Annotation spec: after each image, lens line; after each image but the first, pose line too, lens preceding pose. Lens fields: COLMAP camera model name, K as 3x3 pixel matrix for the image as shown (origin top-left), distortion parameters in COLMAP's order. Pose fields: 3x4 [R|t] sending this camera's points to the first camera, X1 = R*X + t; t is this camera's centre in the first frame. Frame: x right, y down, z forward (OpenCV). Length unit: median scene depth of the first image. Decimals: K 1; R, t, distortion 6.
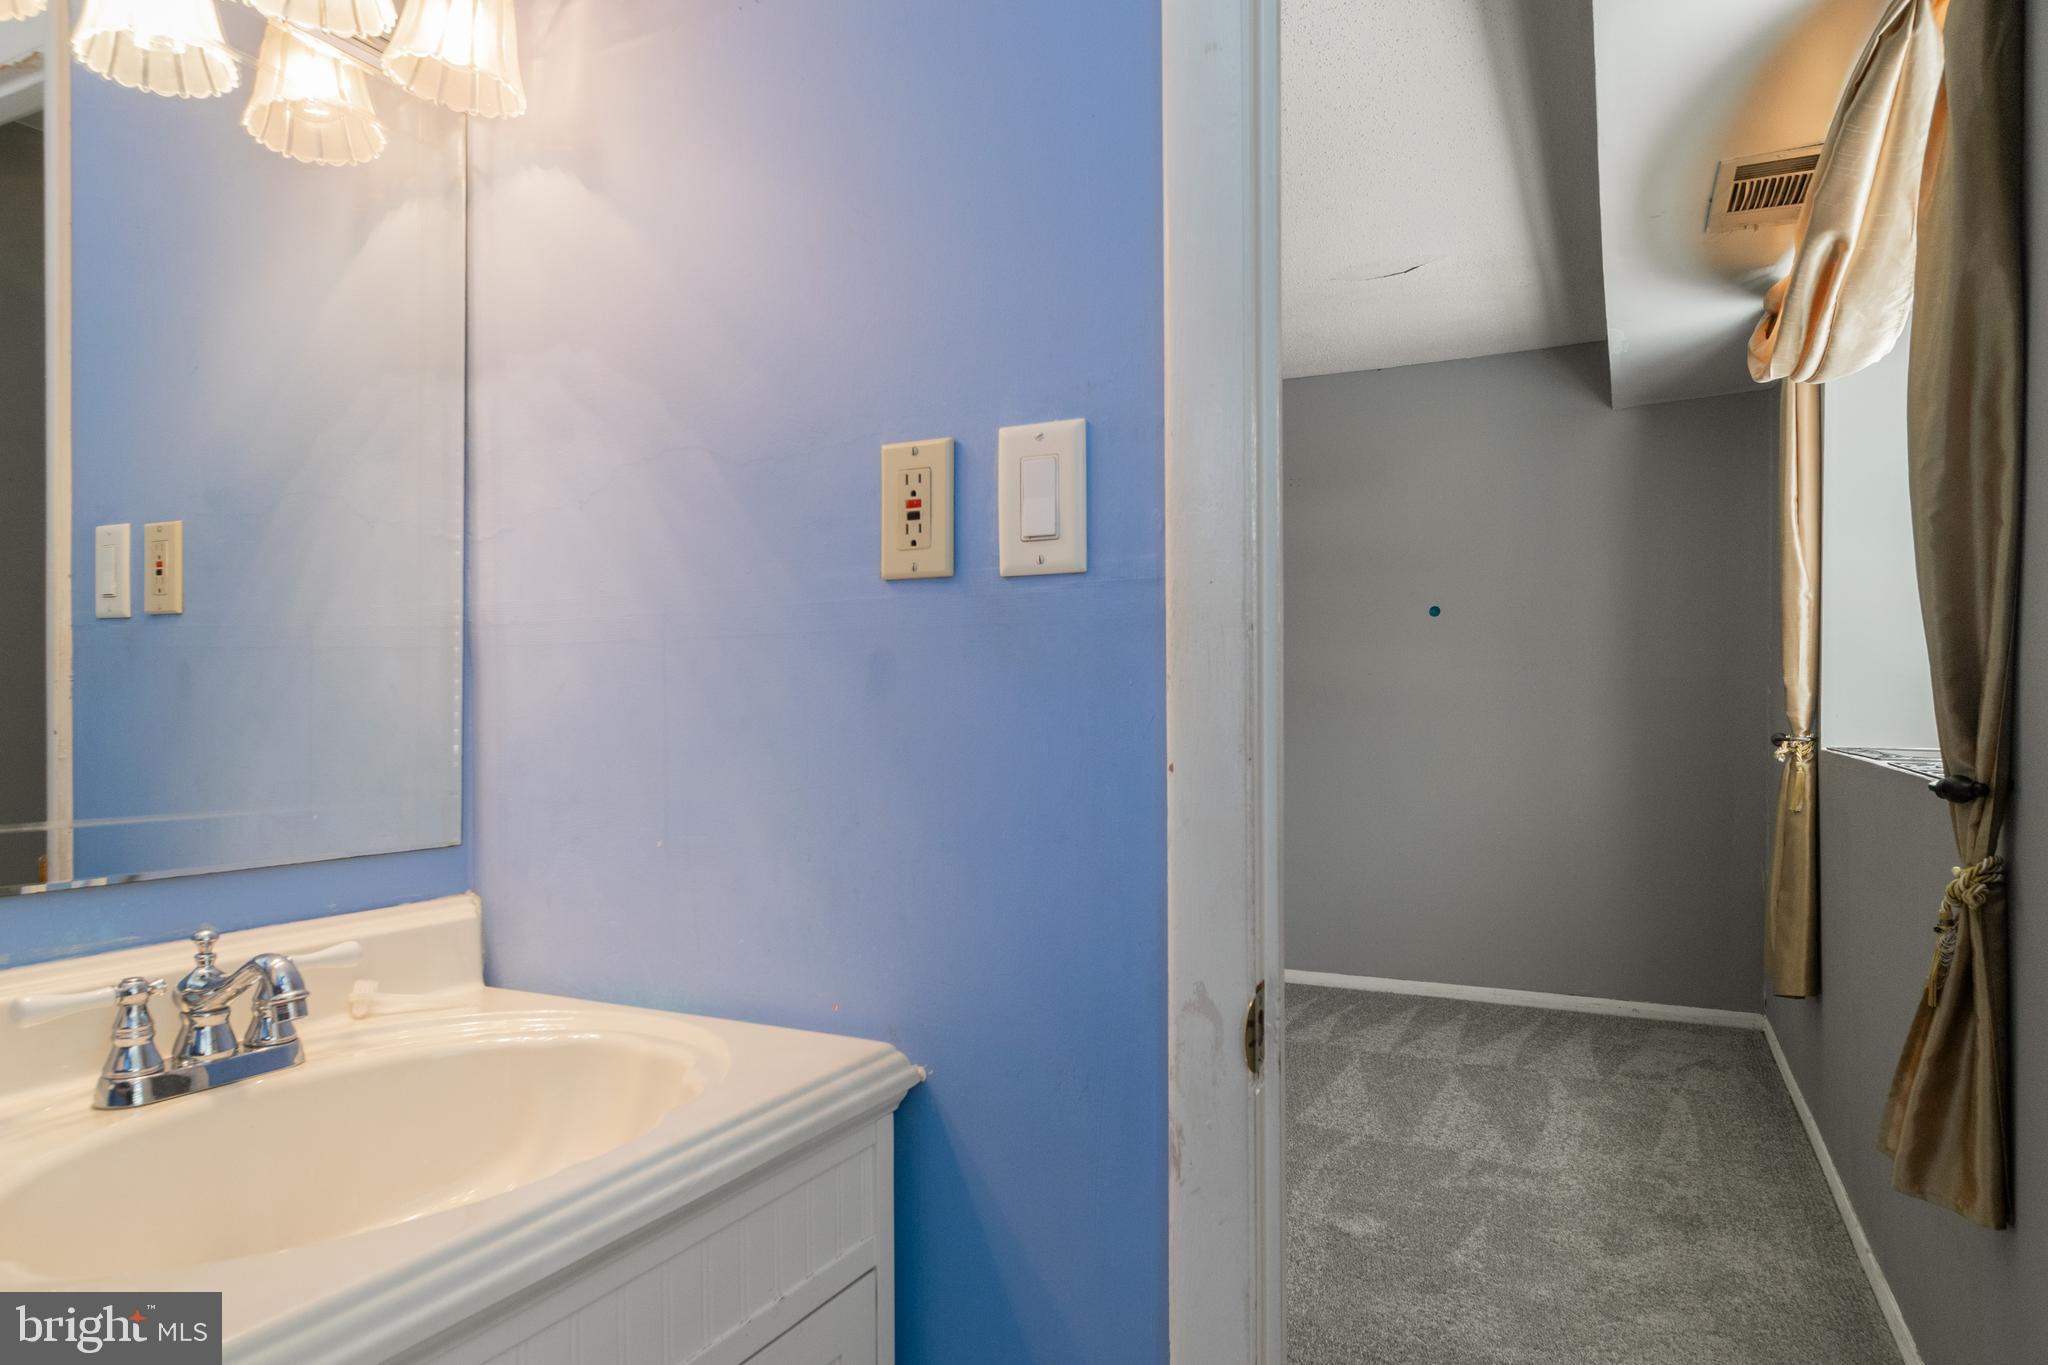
lens RADIAL K [[1137.6, 0, 1022.8], [0, 1137.6, 735.6], [0, 0, 1]] dist [0.003084, 0.001057]
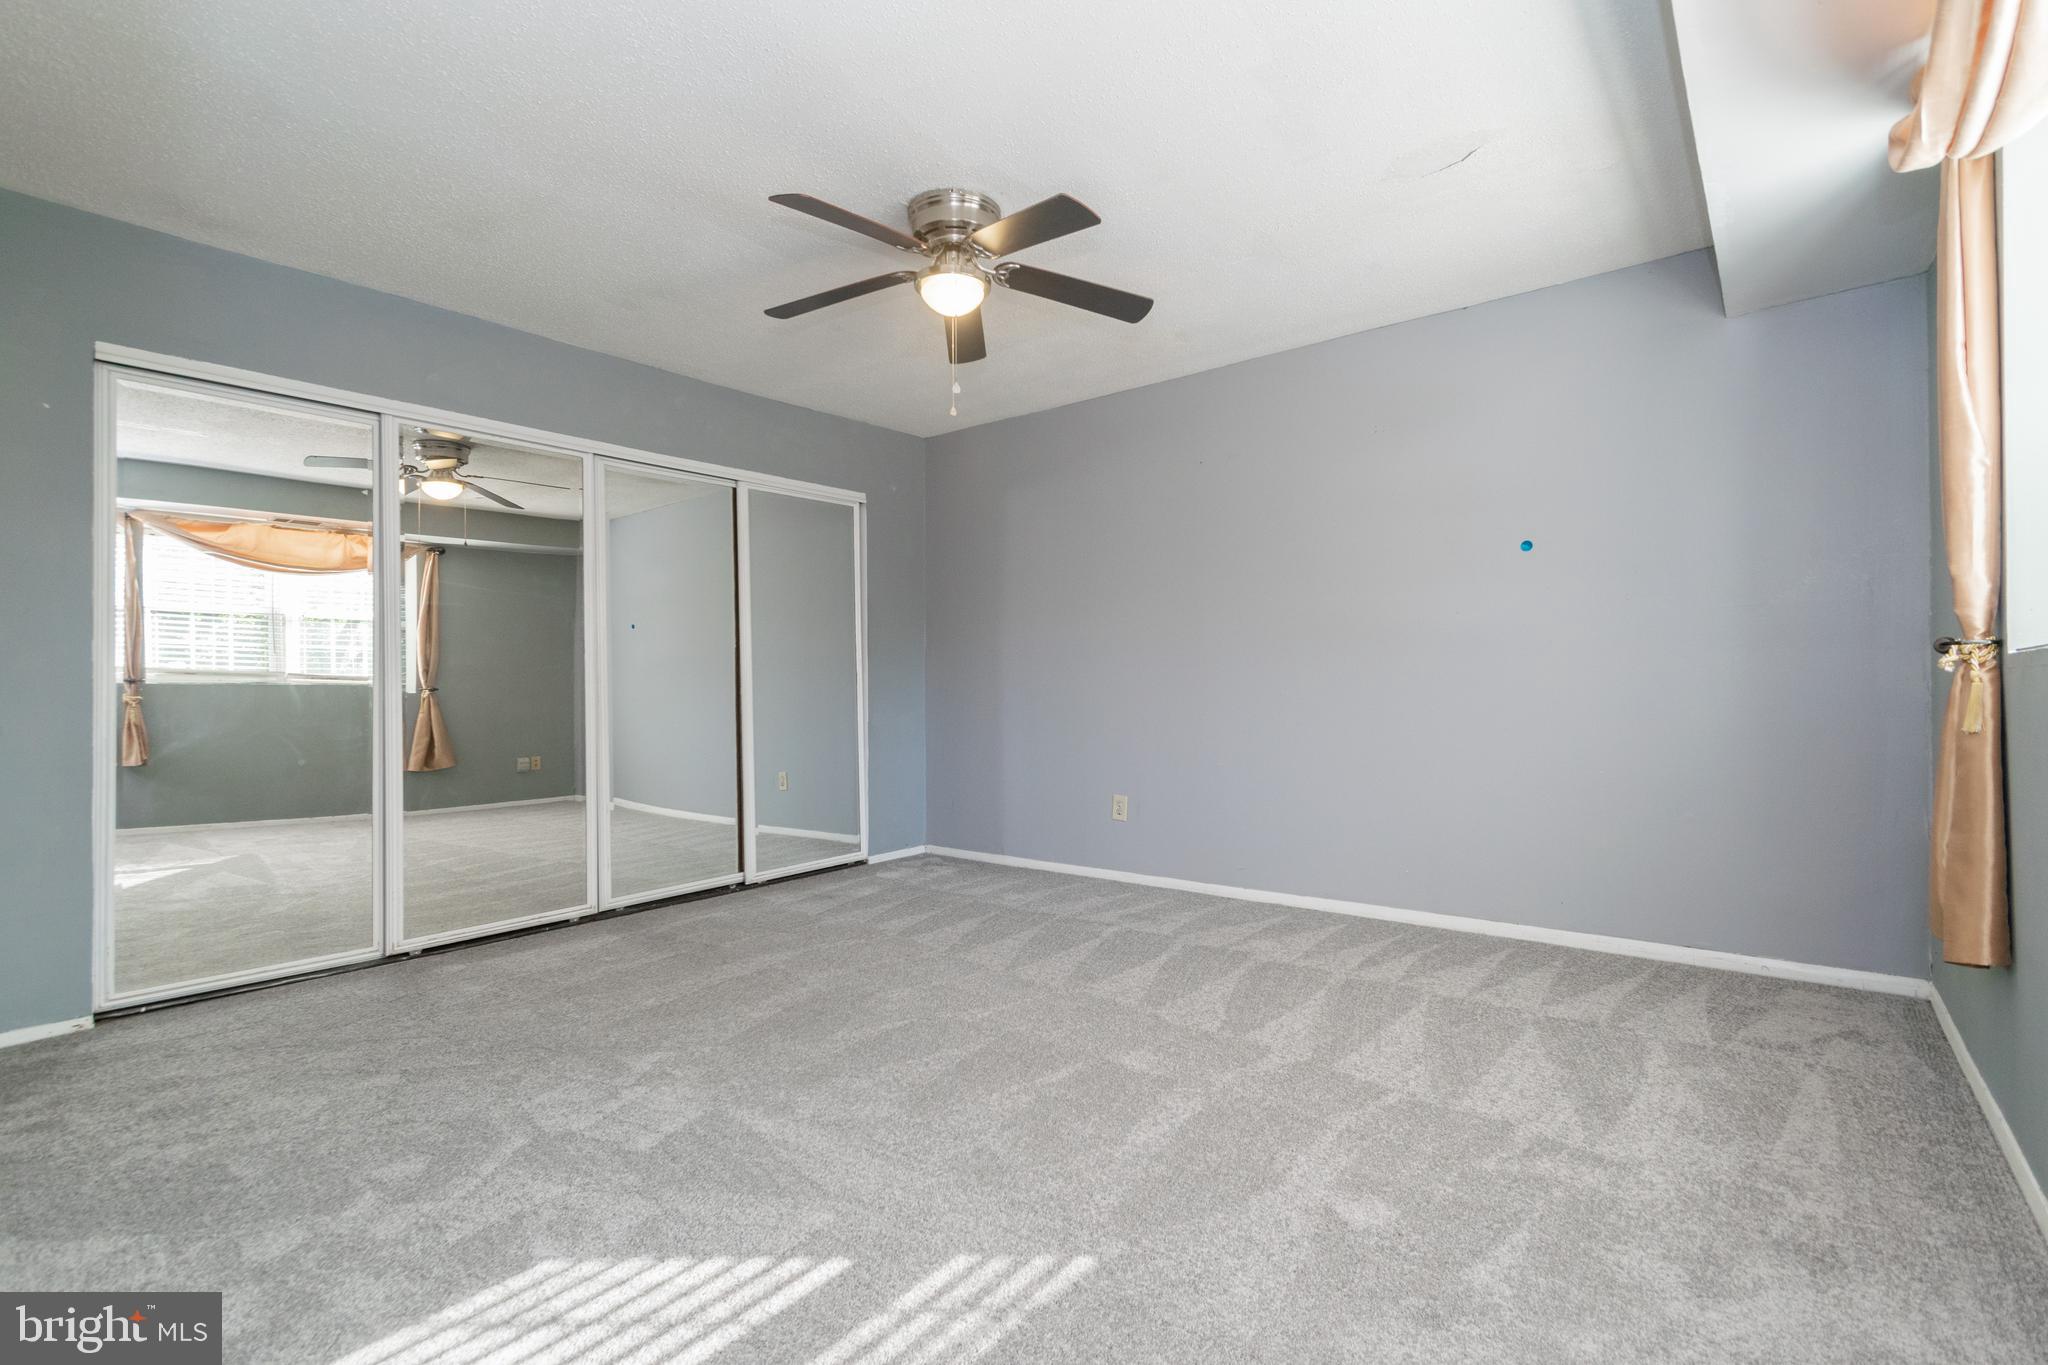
lens RADIAL K [[952.4, 0, 987.0], [0, 952.4, 669.9], [0, 0, 1]] dist [-0.002854, 0.000006]
pose [[0.979680, -0.000070, -0.200566, 0.126228], [-0.005384, 0.999630, -0.026650, 0.041552], [0.200494, 0.027188, 0.979318, 0.194092]]
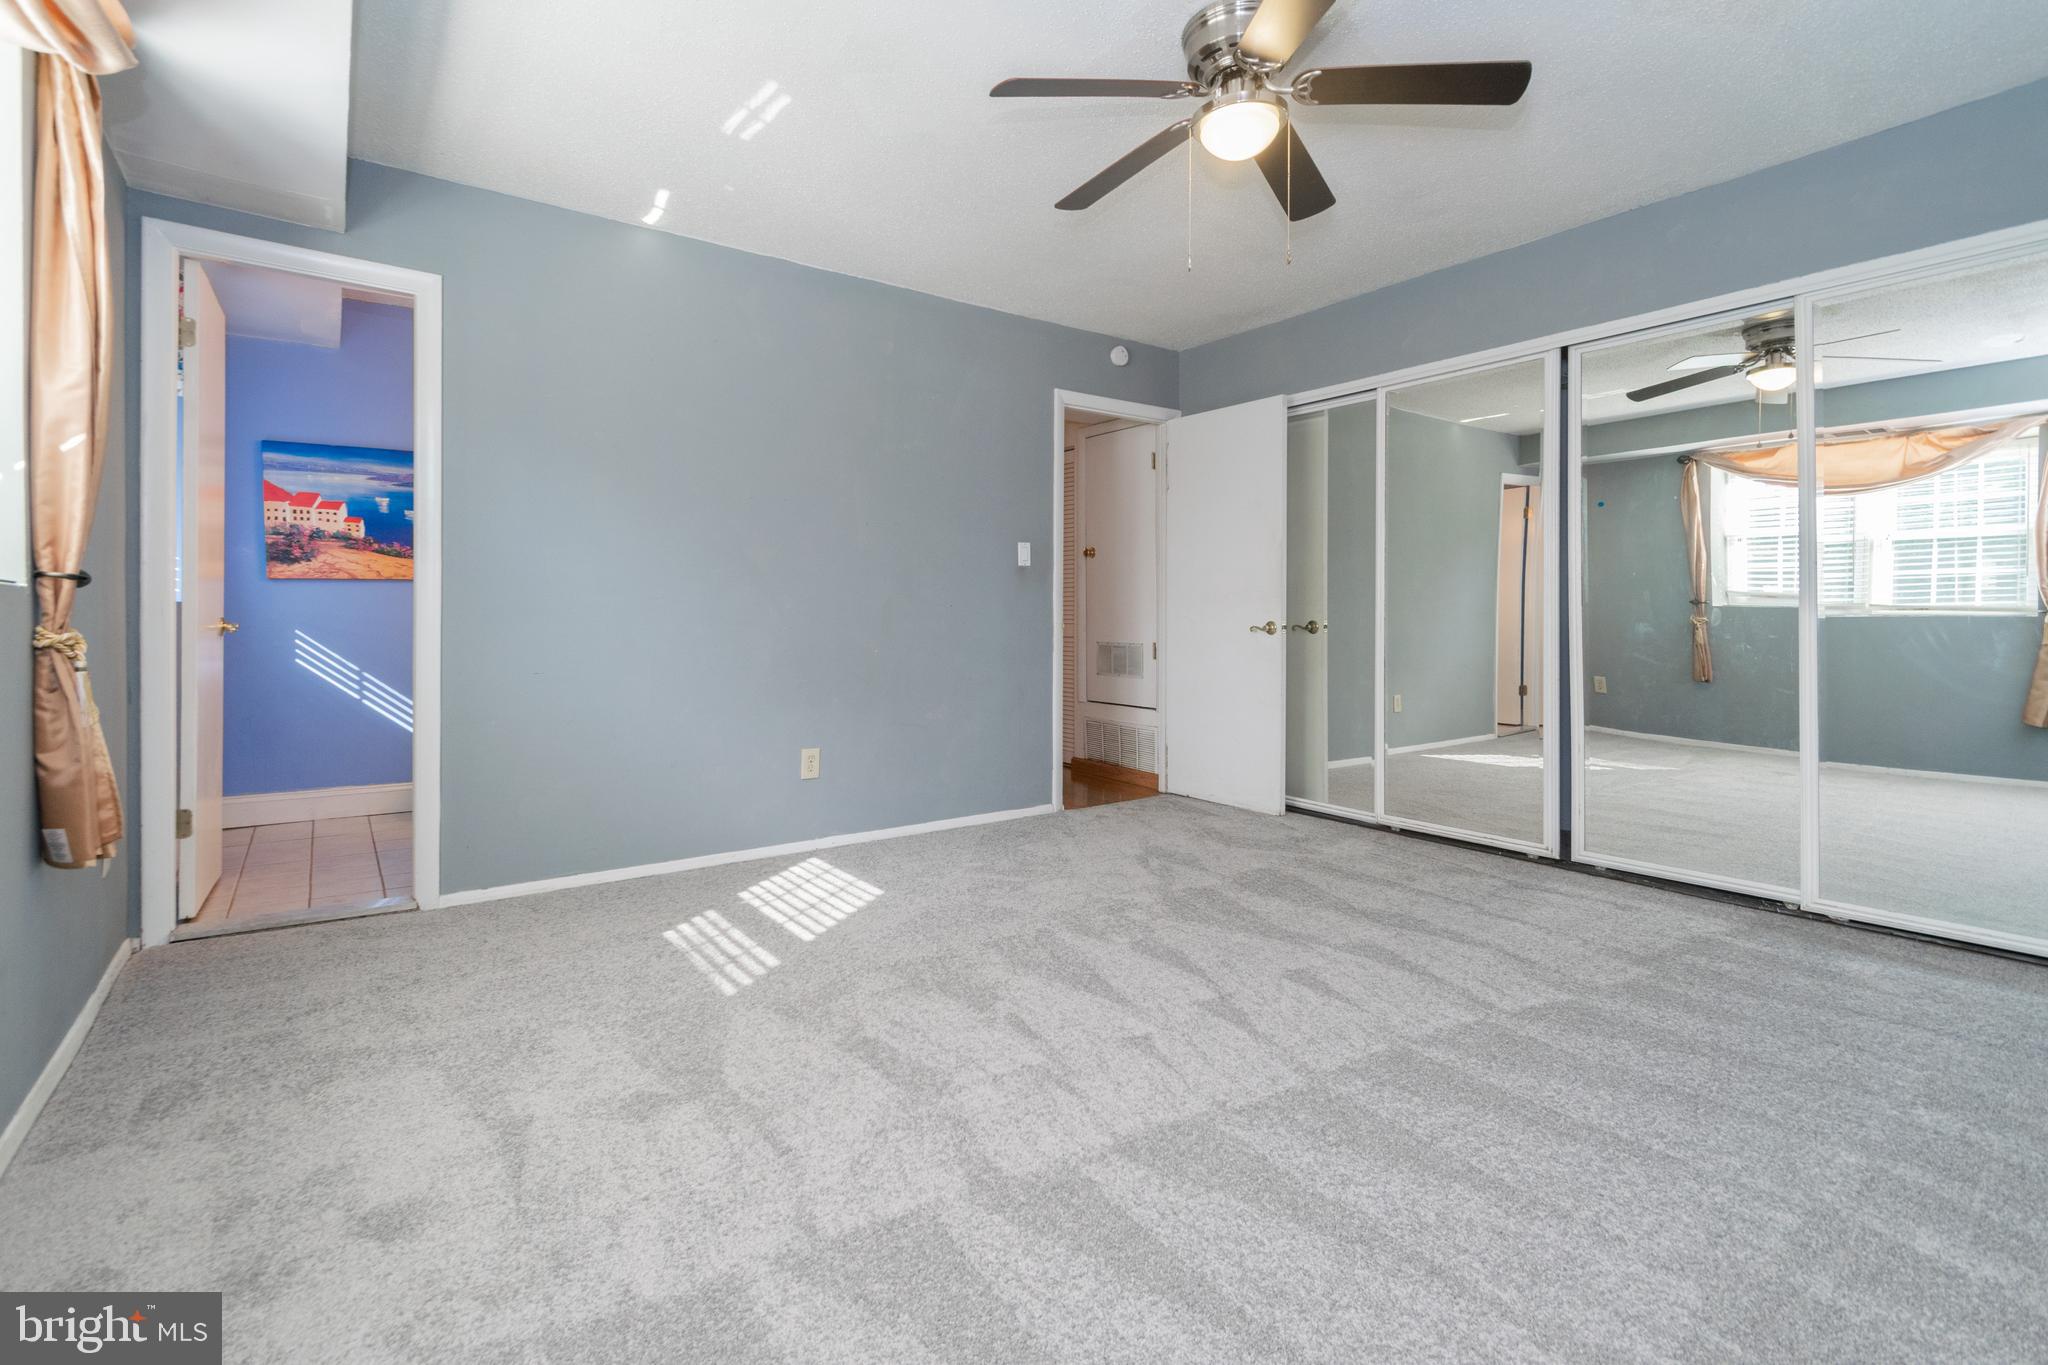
lens RADIAL K [[916.6, 0, 1016.0], [0, 916.6, 608.7], [0, 0, 1]] dist [0.000350, -0.000037]
pose [[-0.442283, 0.001578, -0.896874, 0.650059], [-0.002570, 0.999992, 0.003027, 0.029781], [0.896872, 0.003643, -0.442276, 1.268336]]
